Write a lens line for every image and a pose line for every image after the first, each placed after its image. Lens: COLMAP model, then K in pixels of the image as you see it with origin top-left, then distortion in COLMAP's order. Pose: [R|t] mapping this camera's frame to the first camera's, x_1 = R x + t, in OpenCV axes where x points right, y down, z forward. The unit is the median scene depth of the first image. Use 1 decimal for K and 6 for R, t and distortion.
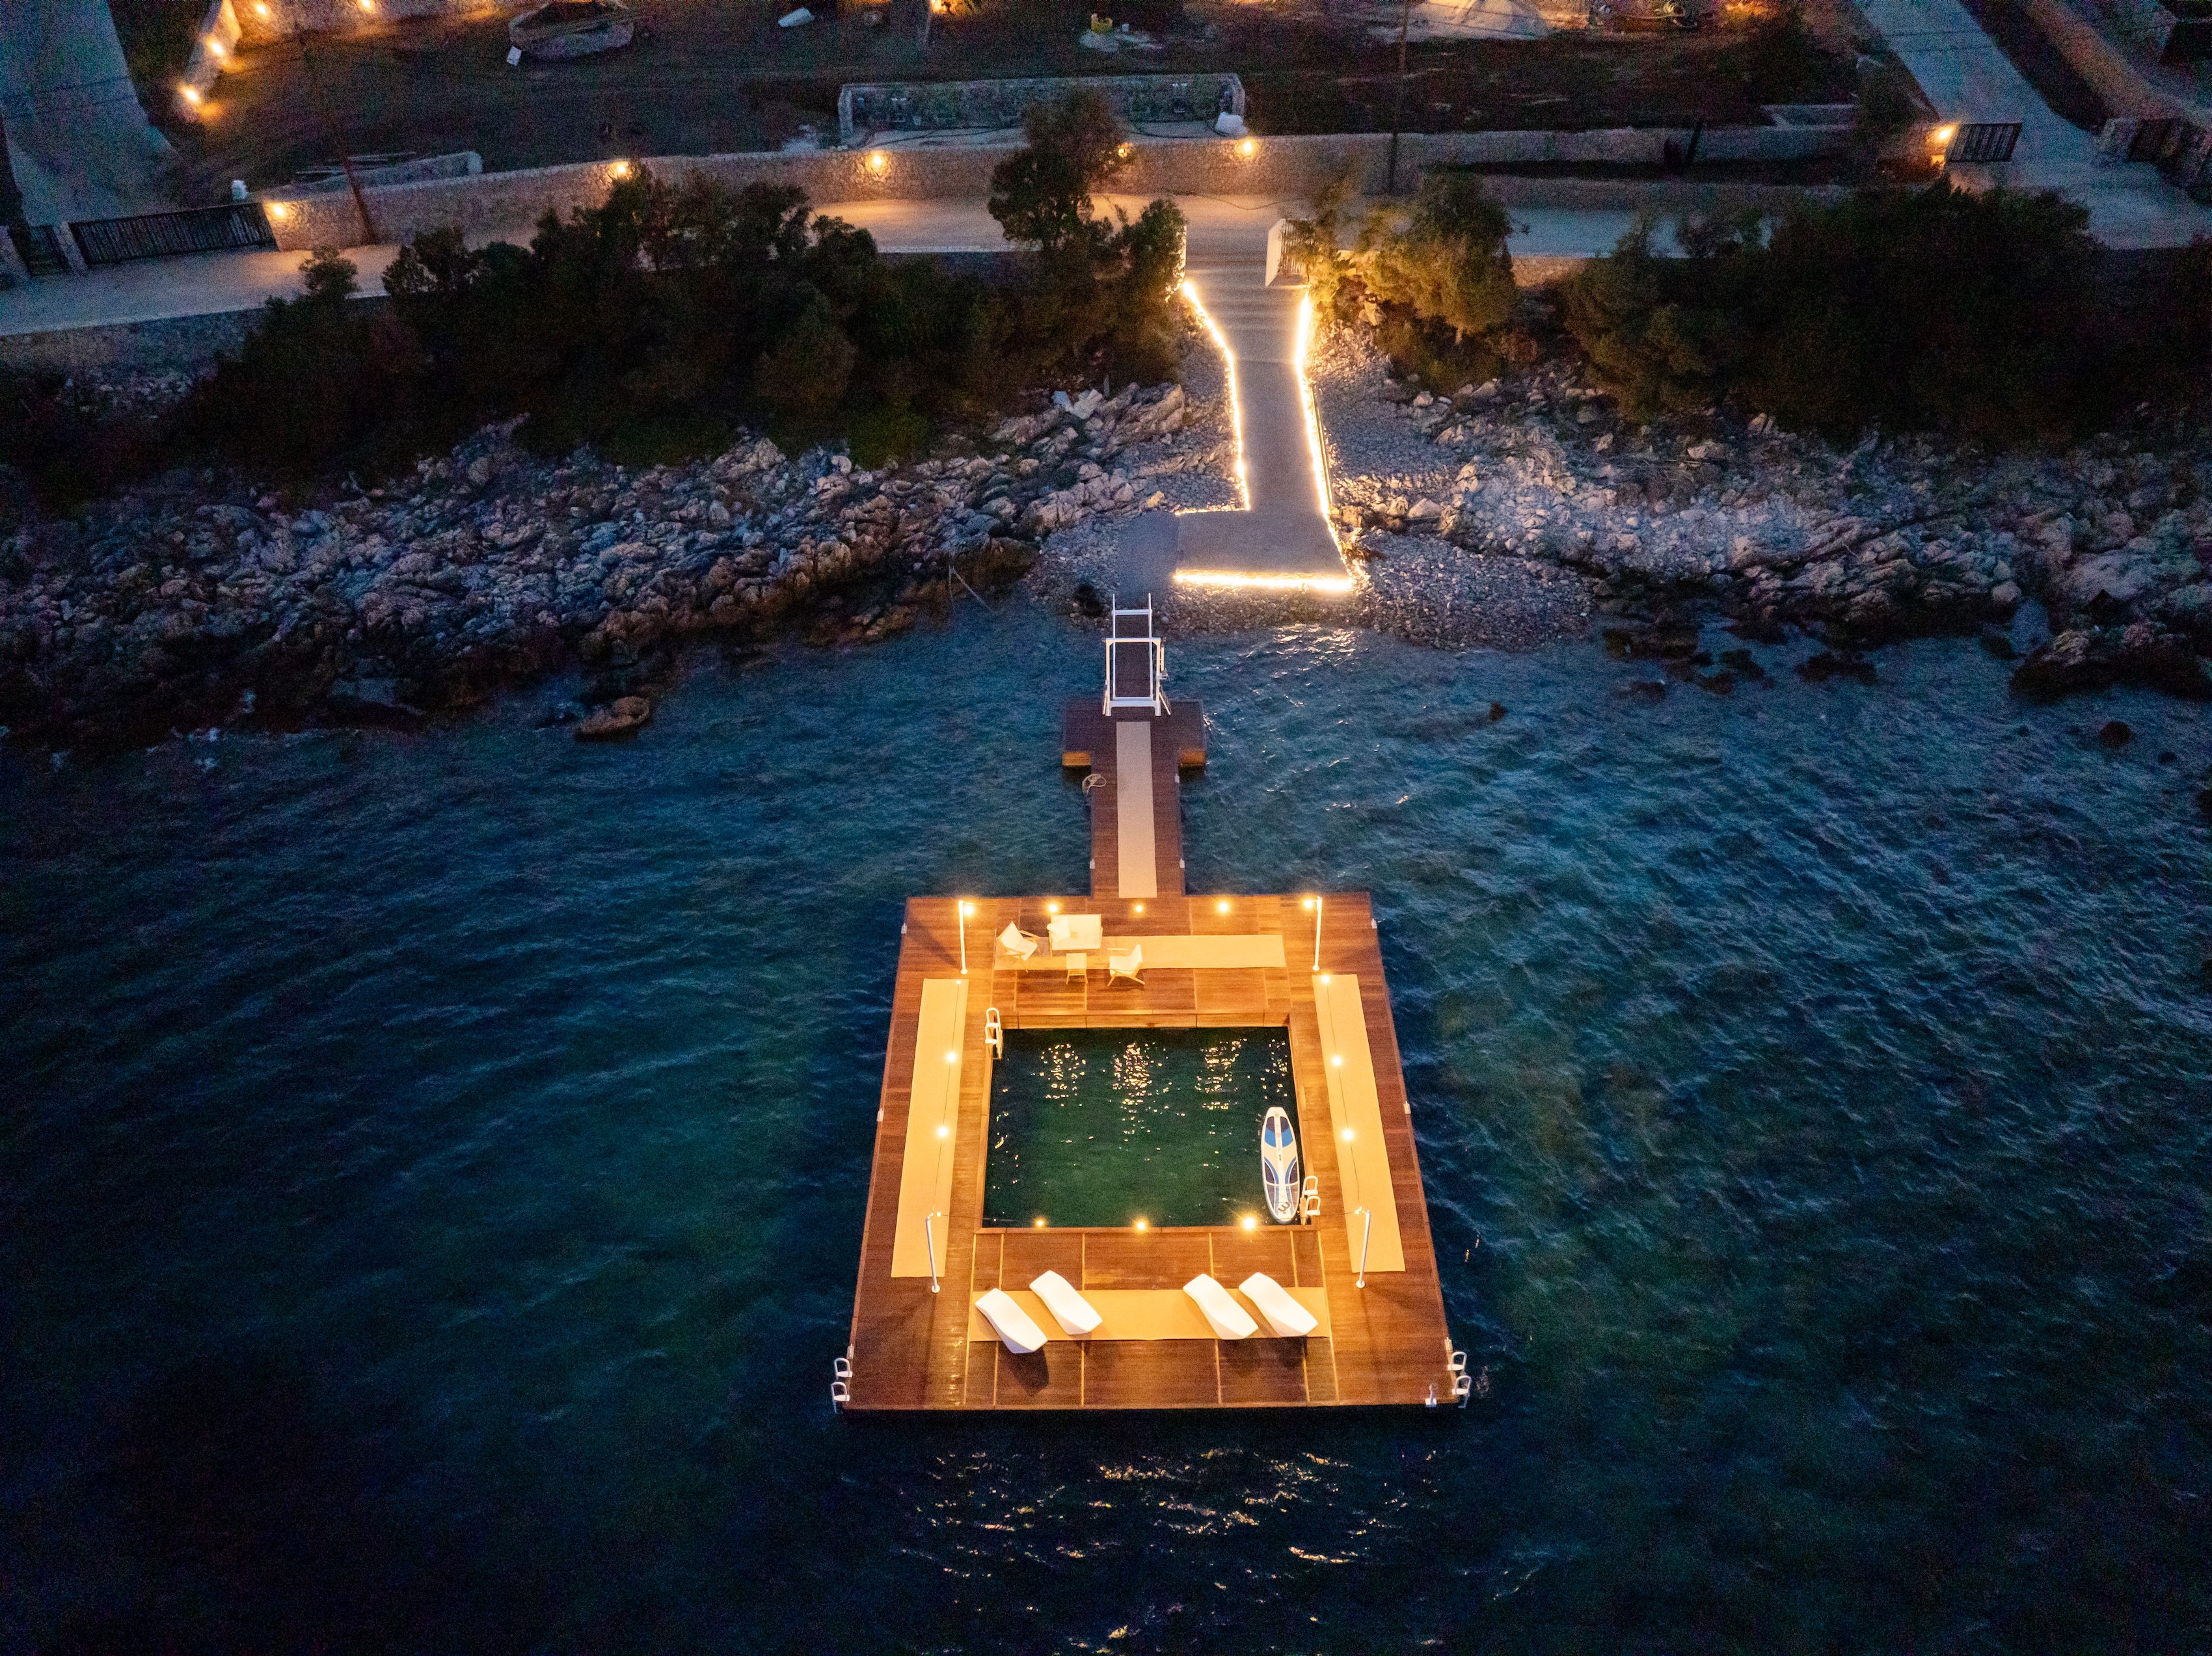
lens RADIAL K [[1554.4, 0, 1106.0], [0, 1554.4, 828.0], [0, 0, 1]] dist [-0.032137, -0.002254]
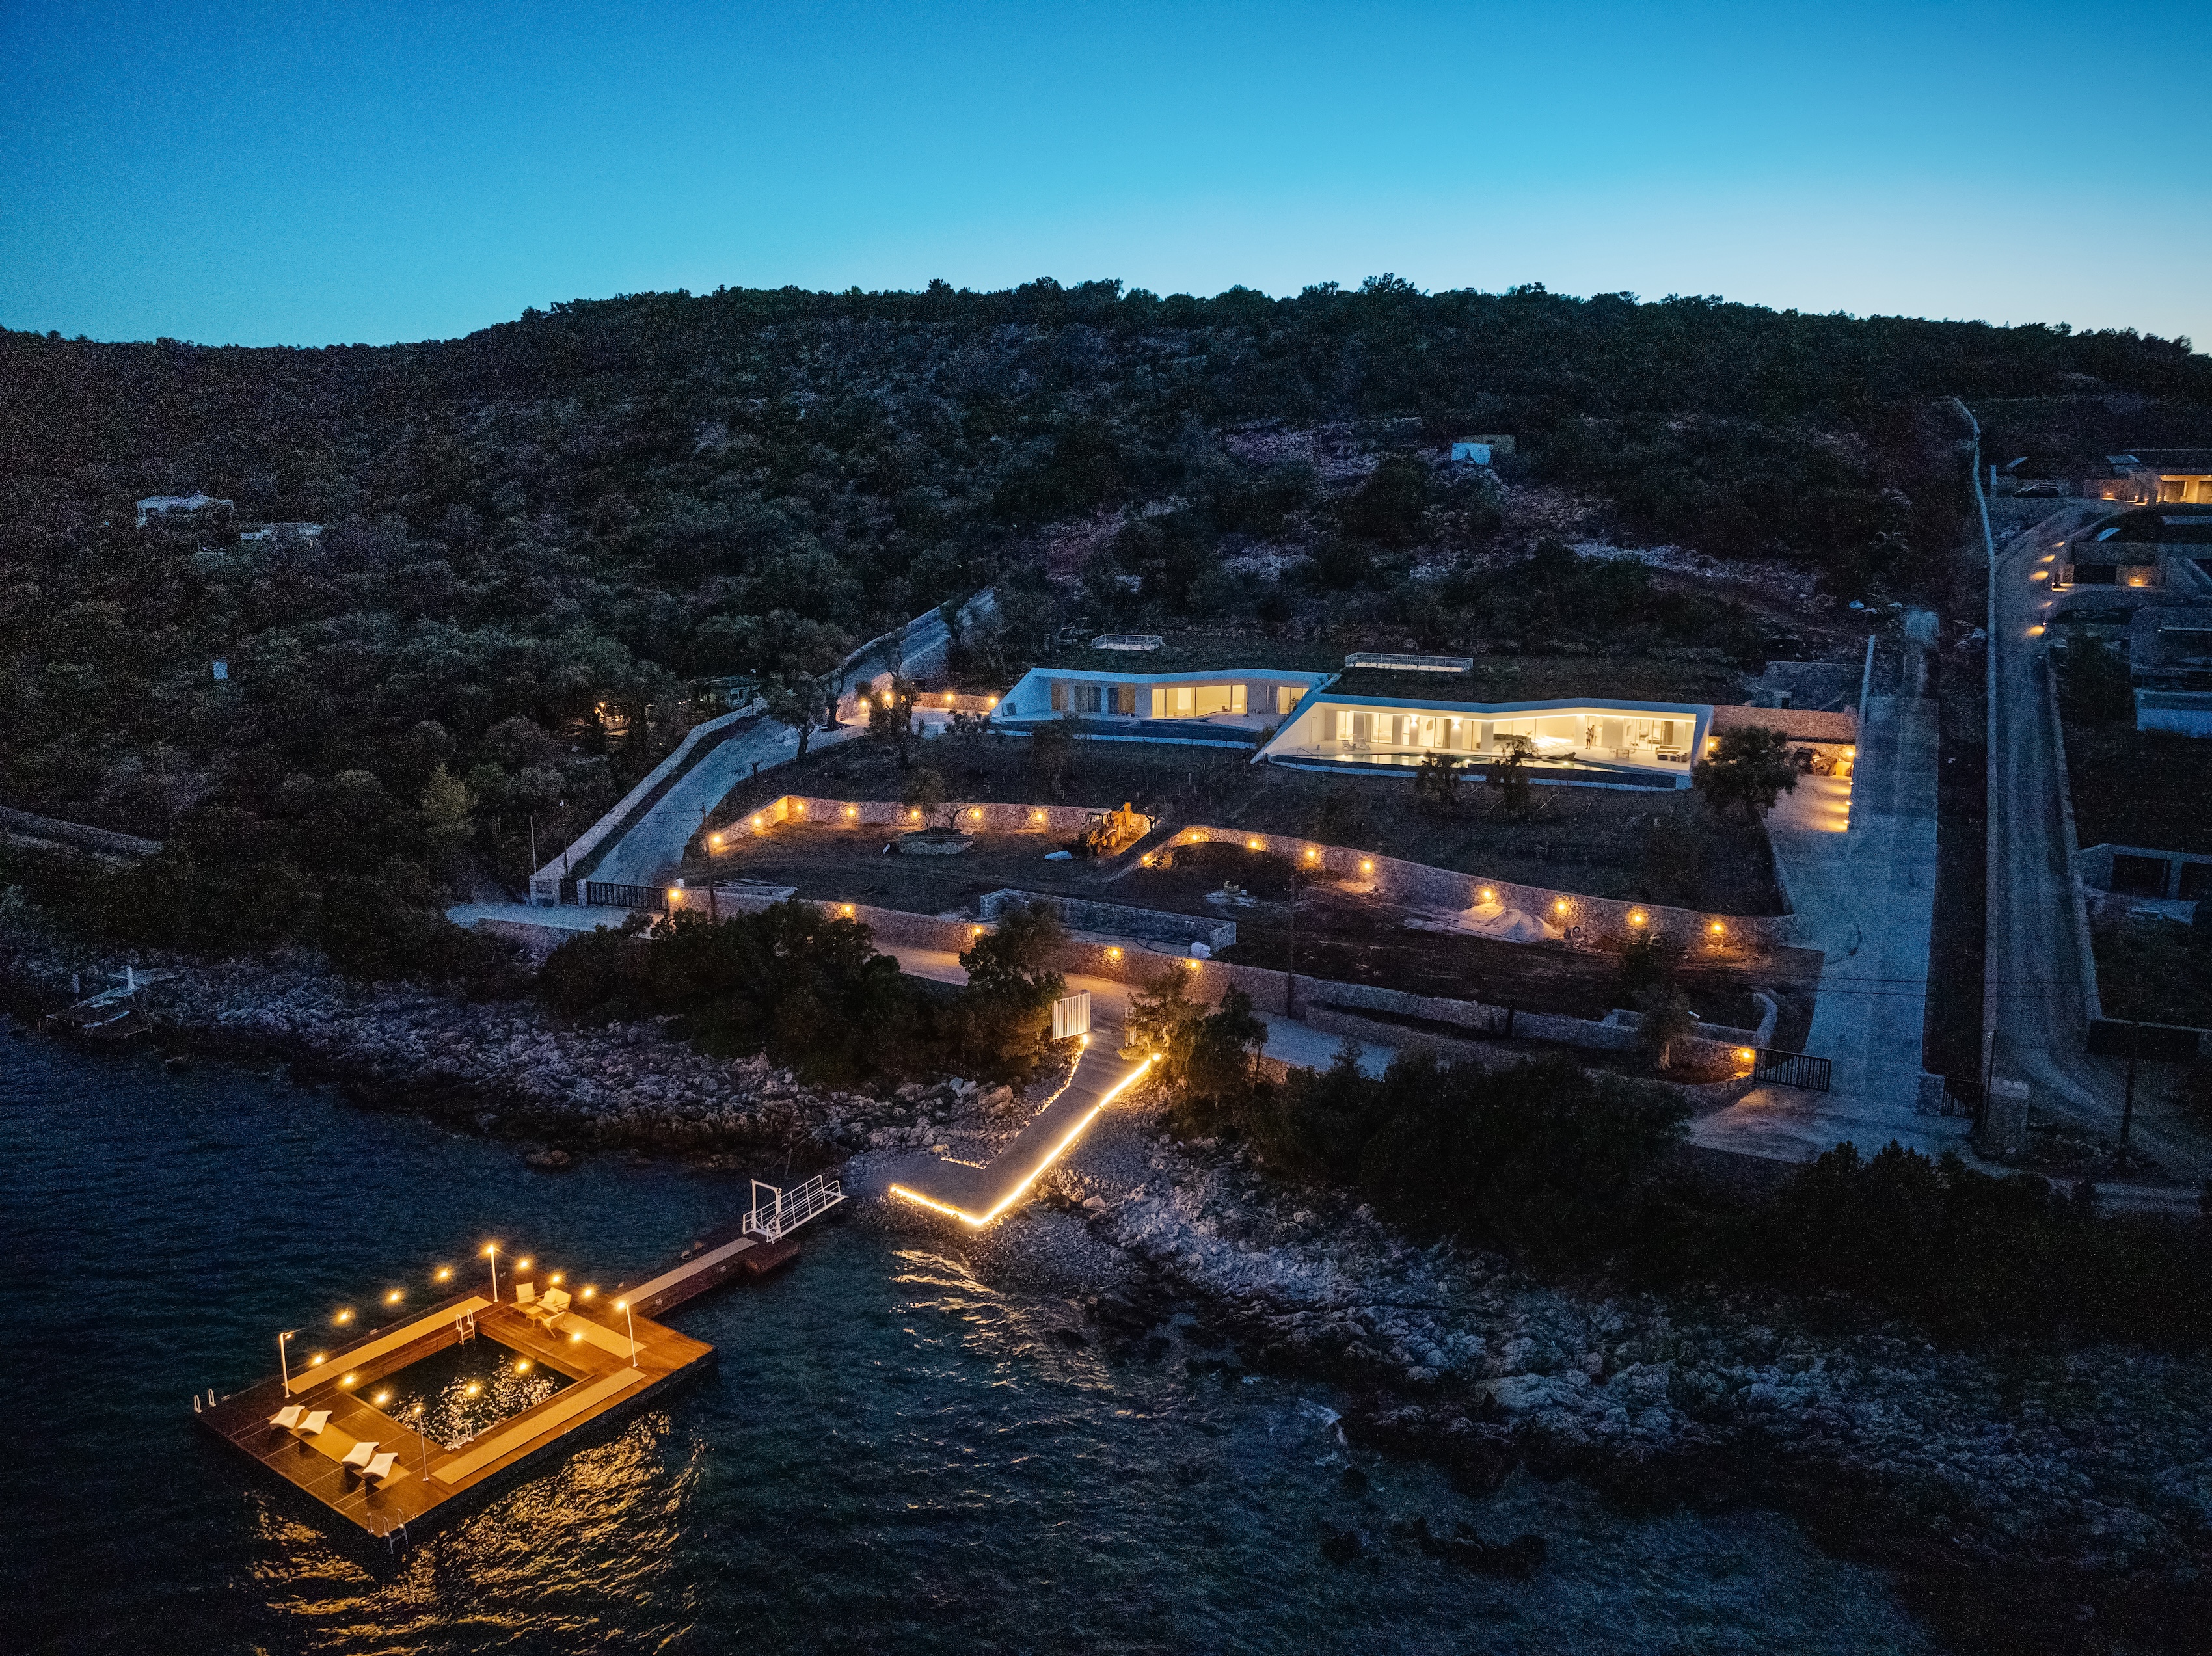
lens RADIAL K [[1554.4, 0, 1106.0], [0, 1554.4, 828.0], [0, 0, 1]] dist [-0.032137, -0.002254]
pose [[0.820337, 0.115086, -0.560181, 0.953206], [-0.389852, 0.829201, -0.400550, 0.058049], [0.418405, 0.546974, 0.725091, -0.137785]]
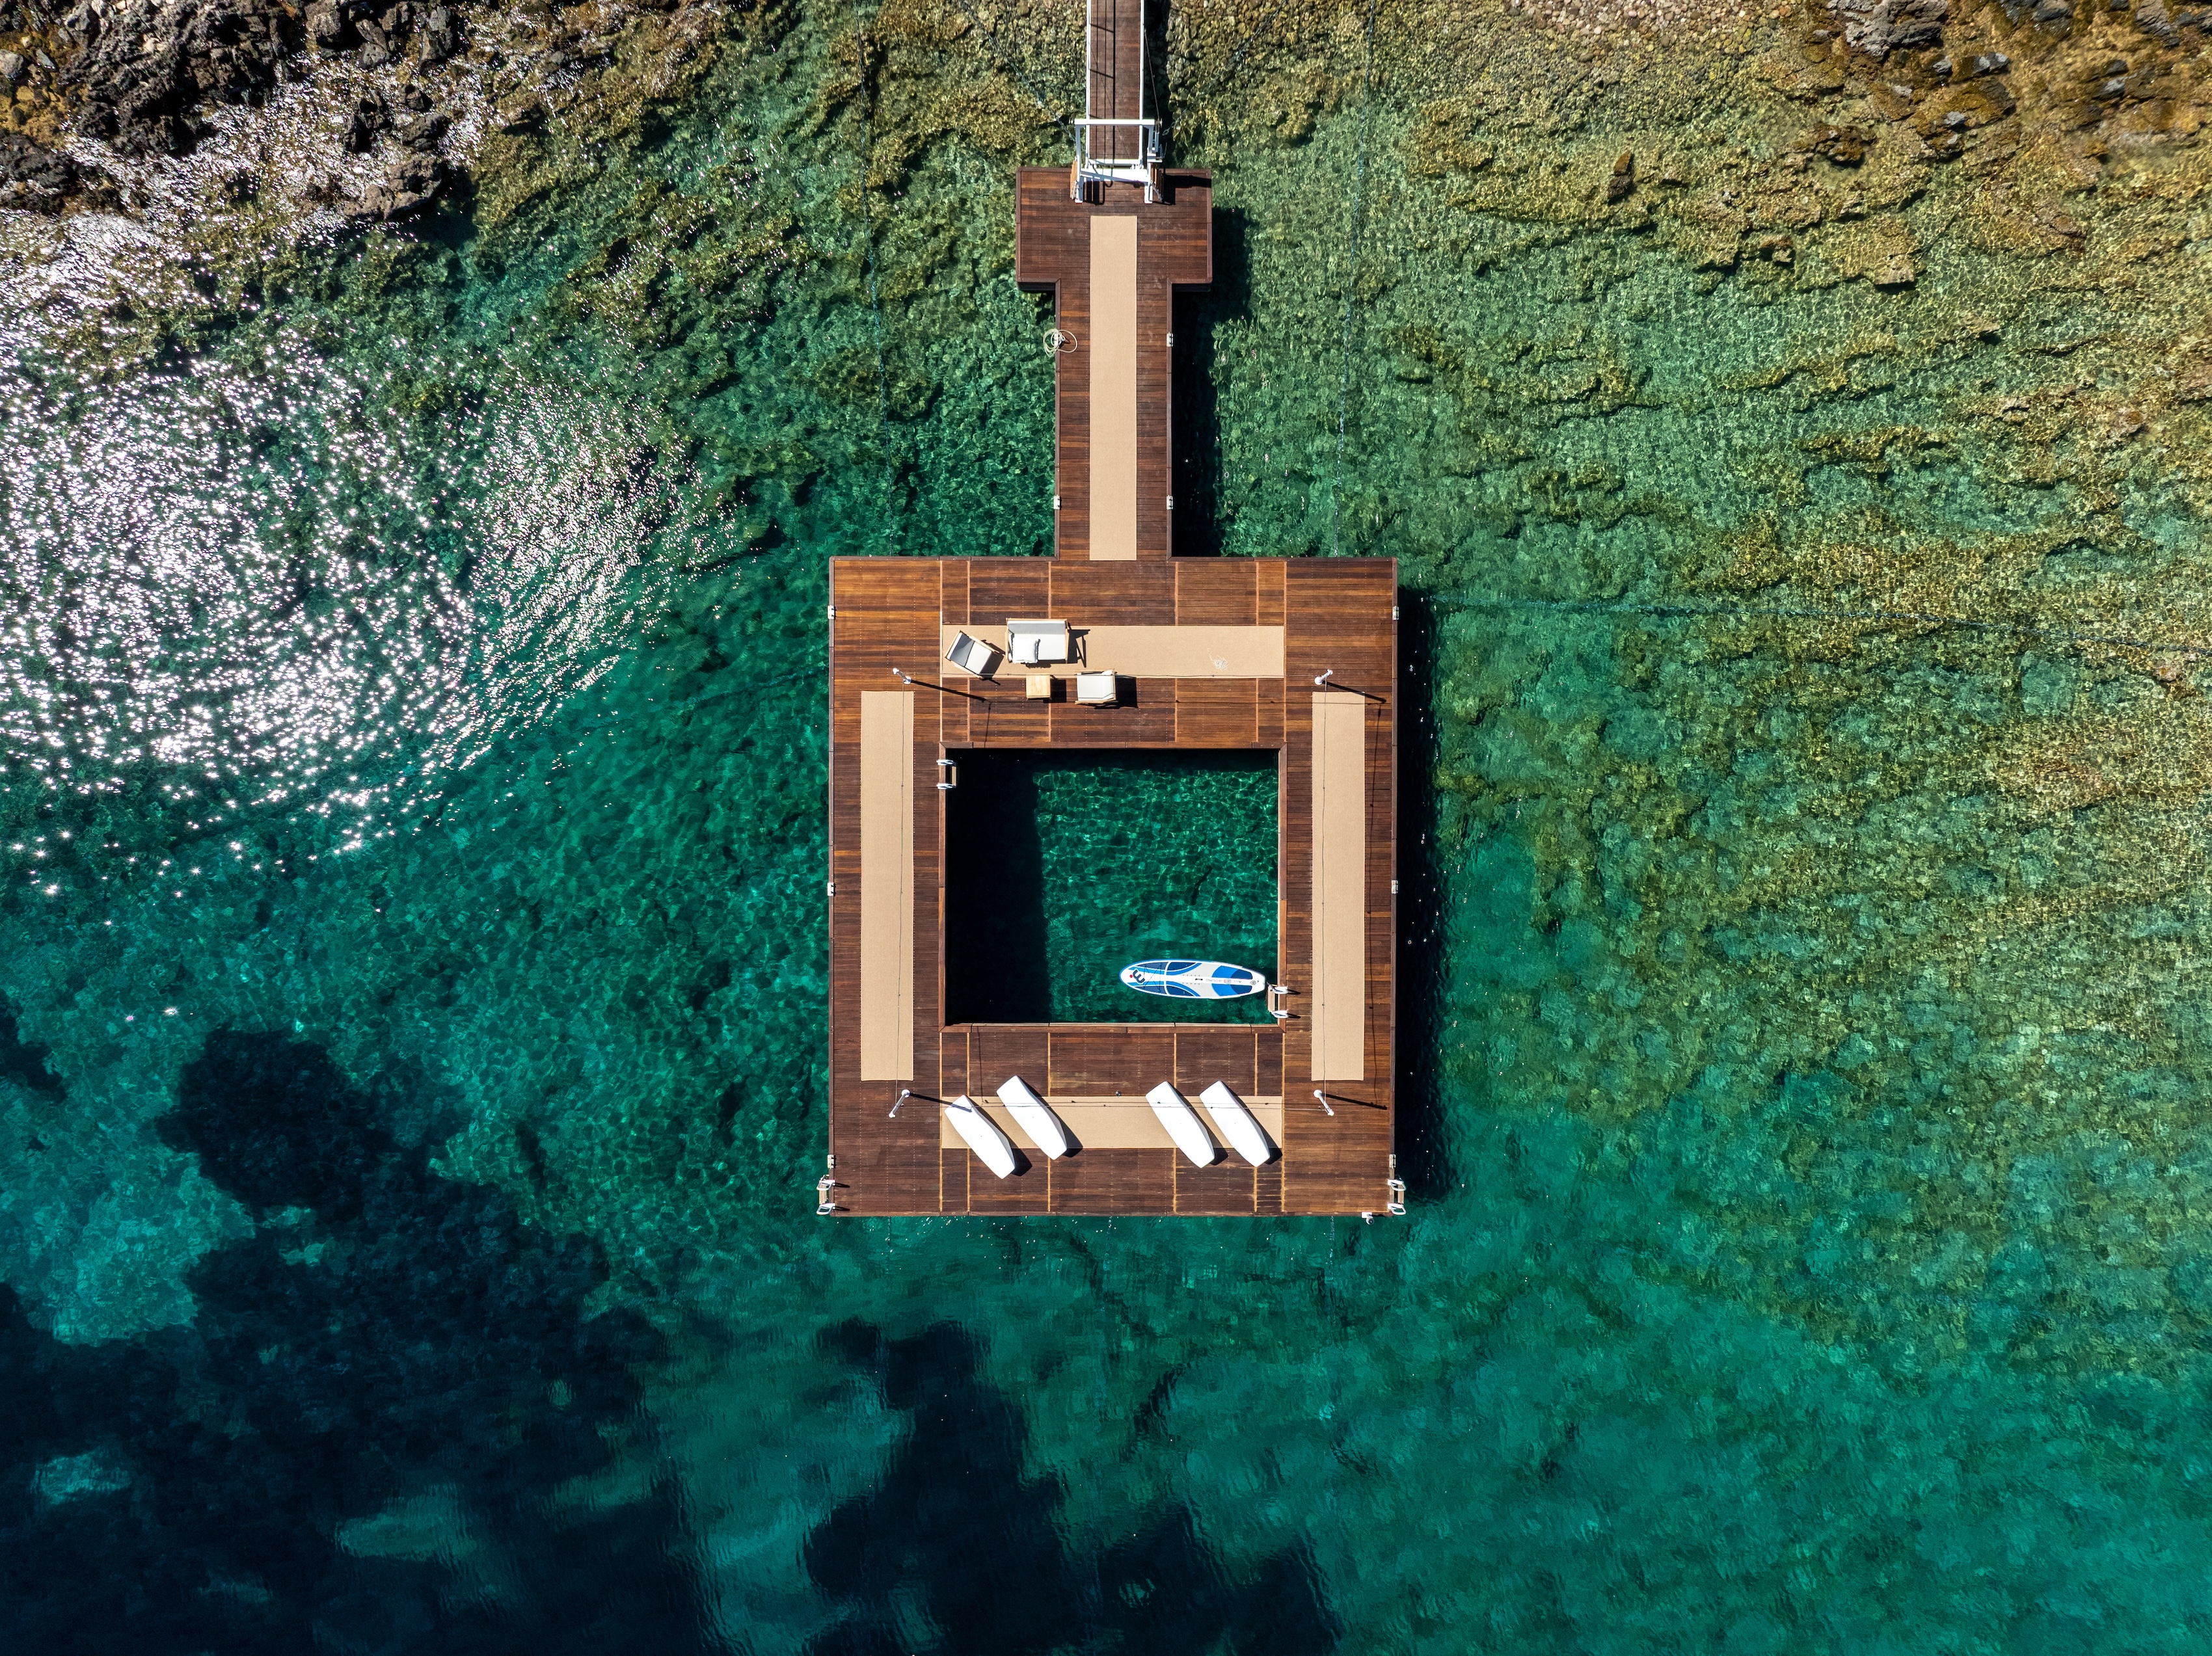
lens RADIAL K [[1554.4, 0, 1106.0], [0, 1554.4, 828.0], [0, 0, 1]] dist [-0.032137, -0.002254]
pose [[0.999956, 0.006098, 0.007148, 0.009319], [-0.009391, 0.672795, 0.739769, -0.357204], [-0.000298, -0.739804, 0.672822, 0.267026]]
